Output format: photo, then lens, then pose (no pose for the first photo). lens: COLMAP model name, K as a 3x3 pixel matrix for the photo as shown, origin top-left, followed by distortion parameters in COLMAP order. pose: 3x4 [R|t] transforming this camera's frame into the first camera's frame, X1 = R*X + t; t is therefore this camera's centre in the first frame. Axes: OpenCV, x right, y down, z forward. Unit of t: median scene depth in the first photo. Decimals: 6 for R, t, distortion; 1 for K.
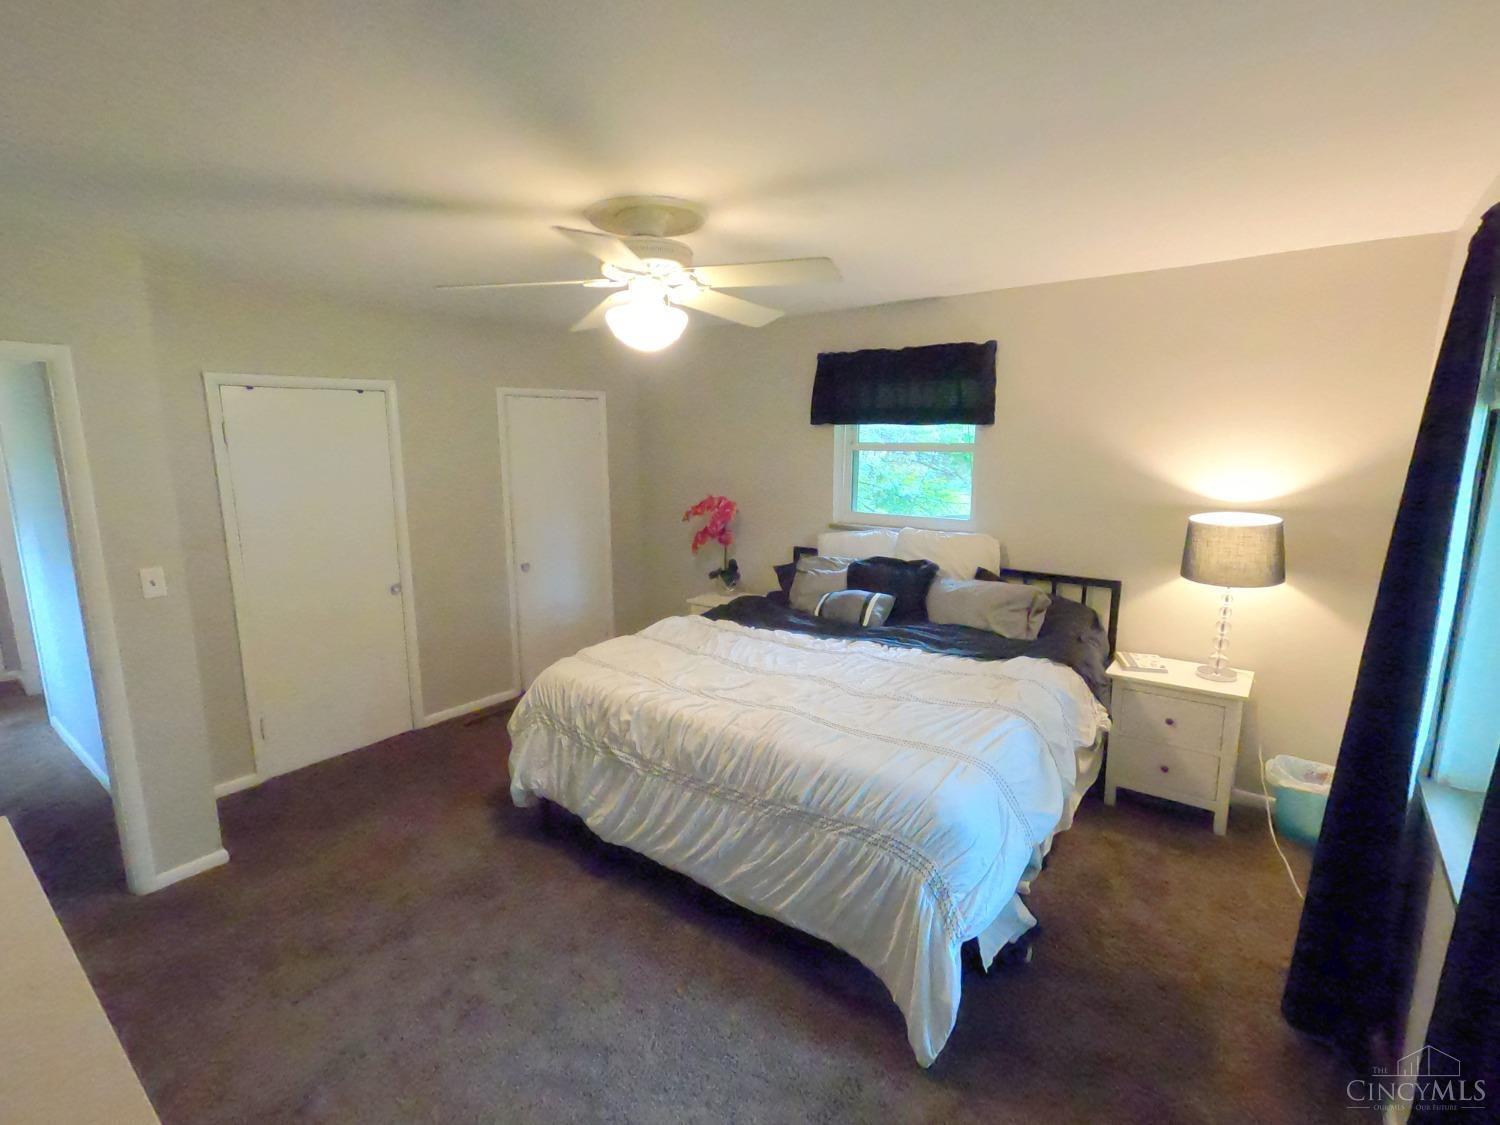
lens RADIAL K [[718.0, 0, 749.1], [0, 718.0, 560.9], [0, 0, 1]] dist [0.000839, 0.000895]
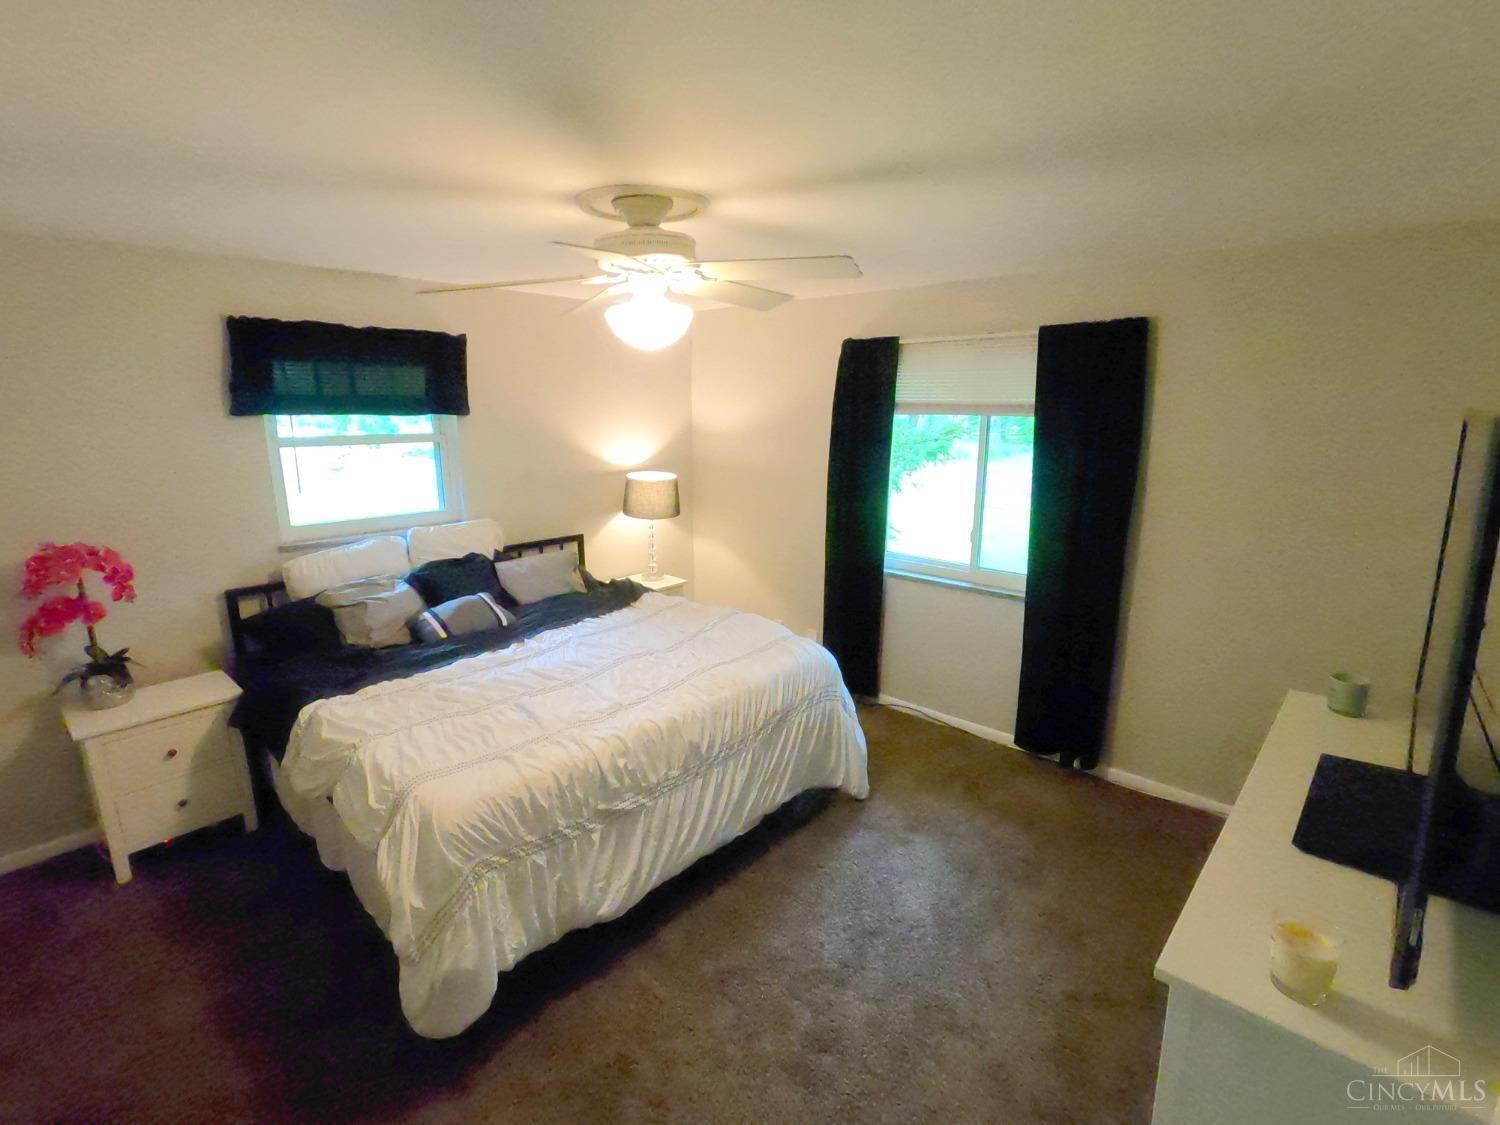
lens RADIAL K [[718.0, 0, 749.1], [0, 718.0, 560.9], [0, 0, 1]] dist [0.000839, 0.000895]
pose [[0.098386, -0.212349, 0.972229, -0.893255], [0.178789, 0.964844, 0.192643, -0.148471], [-0.978956, 0.154871, 0.132893, 0.649498]]
